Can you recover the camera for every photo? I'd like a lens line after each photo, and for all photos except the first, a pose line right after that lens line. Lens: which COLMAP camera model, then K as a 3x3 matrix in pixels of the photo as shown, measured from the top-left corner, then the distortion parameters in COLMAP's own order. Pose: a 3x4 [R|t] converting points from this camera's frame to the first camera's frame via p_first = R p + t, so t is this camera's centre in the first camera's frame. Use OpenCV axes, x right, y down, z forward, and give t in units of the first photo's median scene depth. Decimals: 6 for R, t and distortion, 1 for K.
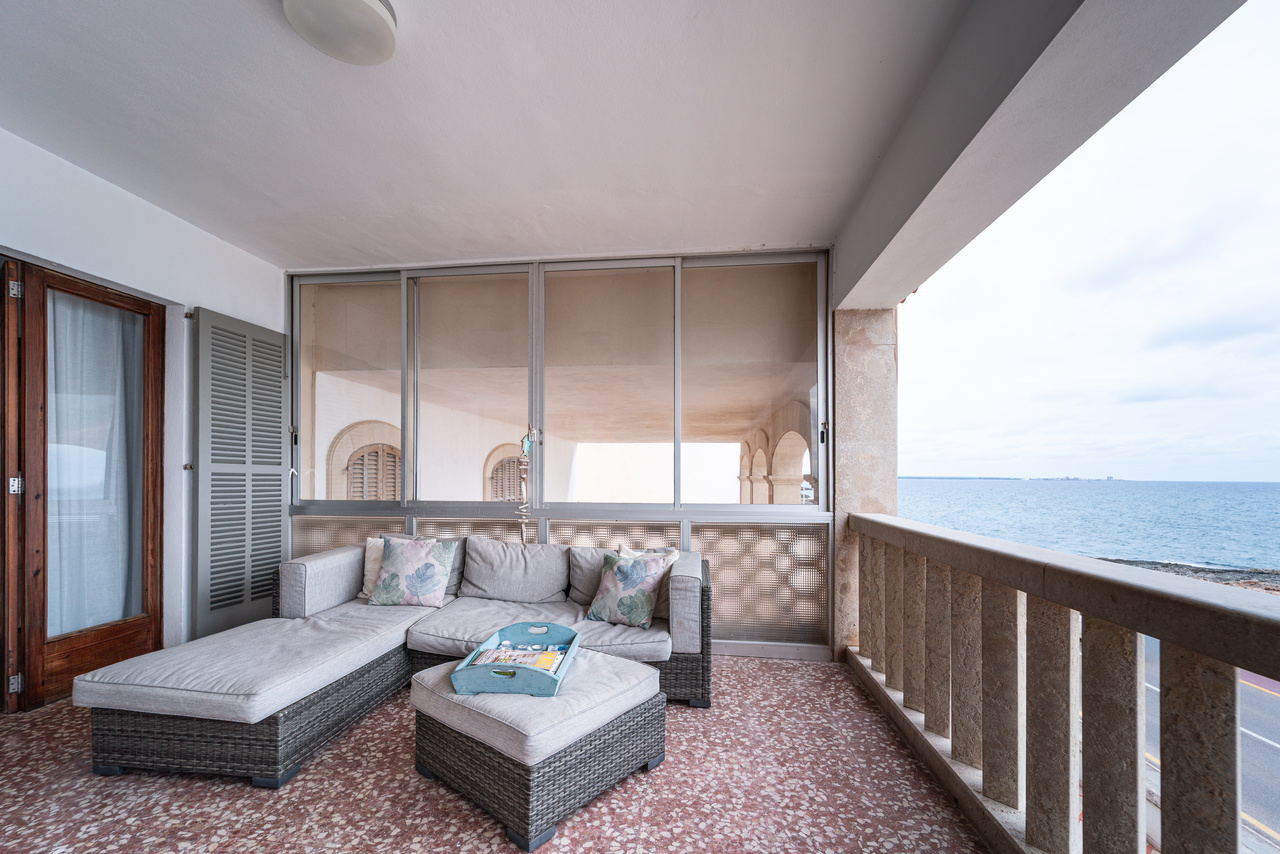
lens RADIAL K [[528.3, 0, 634.7], [0, 528.3, 478.2], [0, 0, 1]] dist [0.001891, -0.001452]
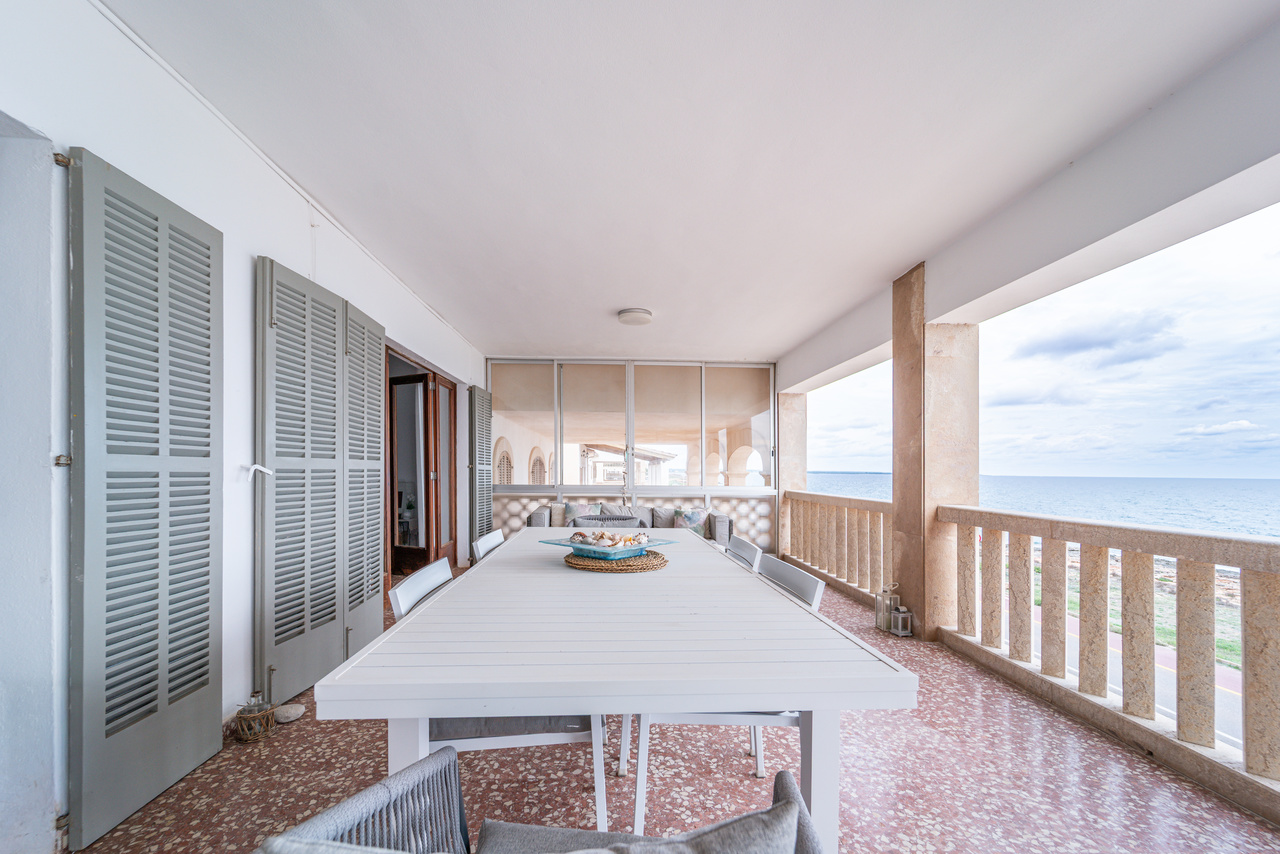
lens RADIAL K [[528.3, 0, 637.5], [0, 528.3, 464.4], [0, 0, 1]] dist [0.001891, -0.001452]
pose [[0.986490, 0.003869, 0.163777, -0.493959], [-0.001218, 0.999867, -0.016283, -0.000505], [-0.163818, 0.015863, 0.986363, -0.929516]]
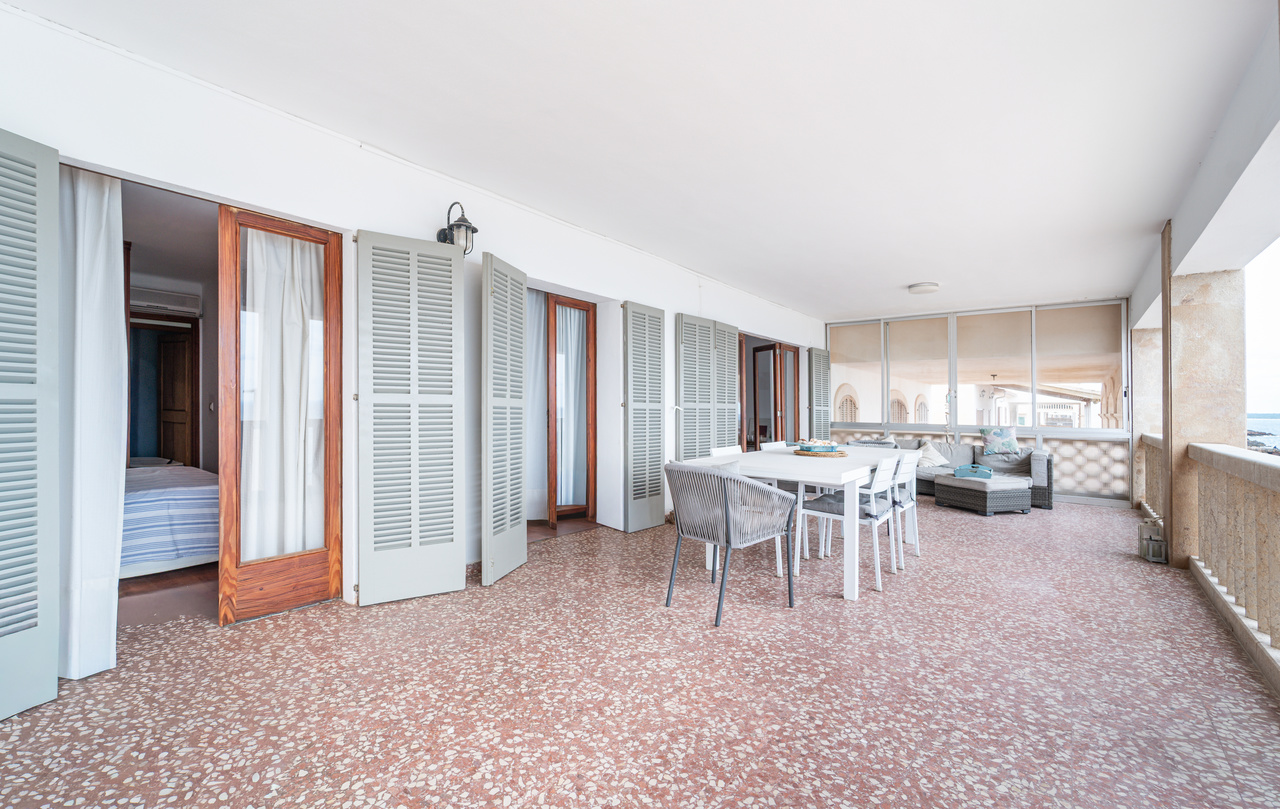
lens RADIAL K [[552.9, 0, 638.2], [0, 552.9, 400.7], [0, 0, 1]] dist [0.000005, -0.000156]
pose [[0.852438, -0.002672, -0.522821, -0.106257], [-0.010445, 0.999700, -0.022138, 0.010844], [0.522723, 0.024332, 0.852155, -1.632802]]
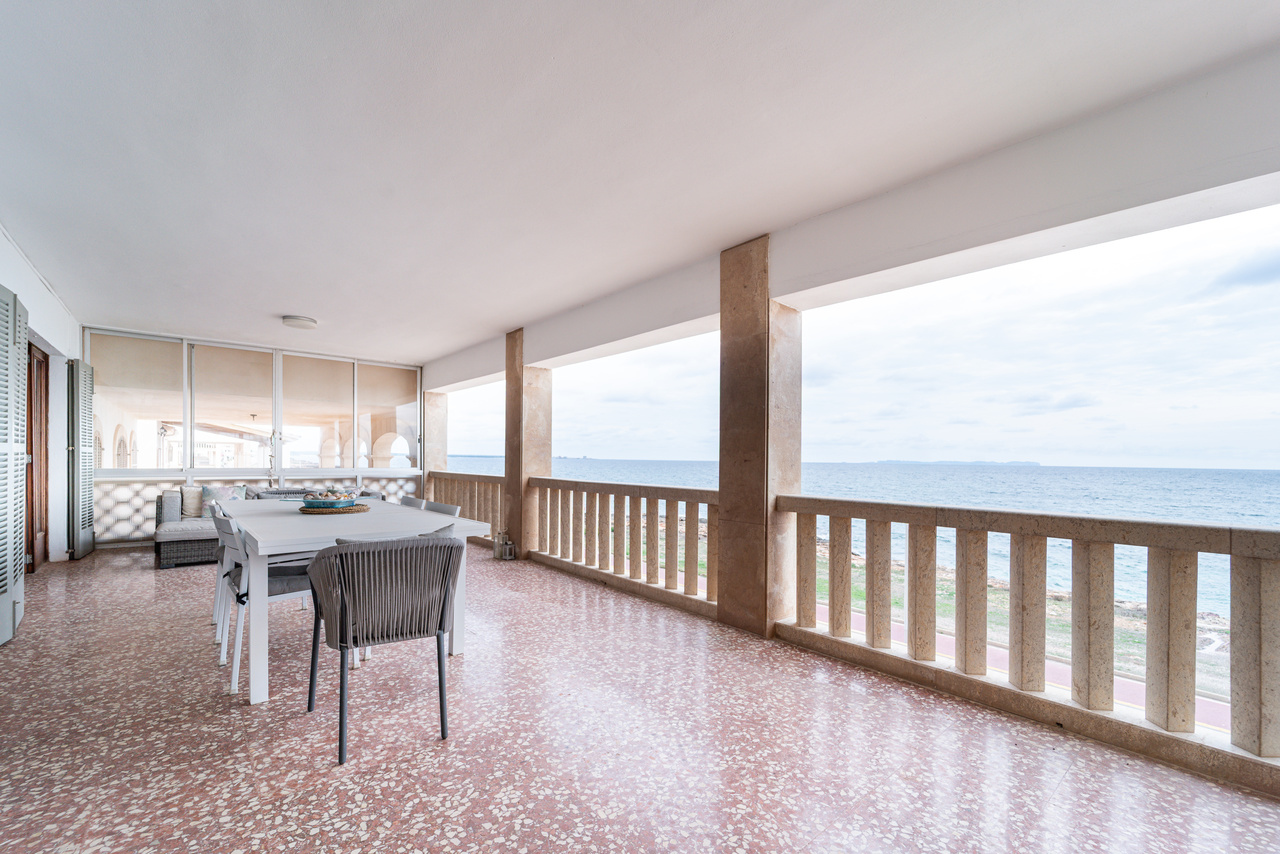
lens RADIAL K [[528.3, 0, 636.9], [0, 528.3, 457.0], [0, 0, 1]] dist [0.001891, -0.001452]
pose [[0.678364, 0.003392, 0.734718, -0.771971], [-0.003988, 0.999992, -0.000934, -0.001966], [-0.734715, -0.002296, 0.678372, -1.434791]]
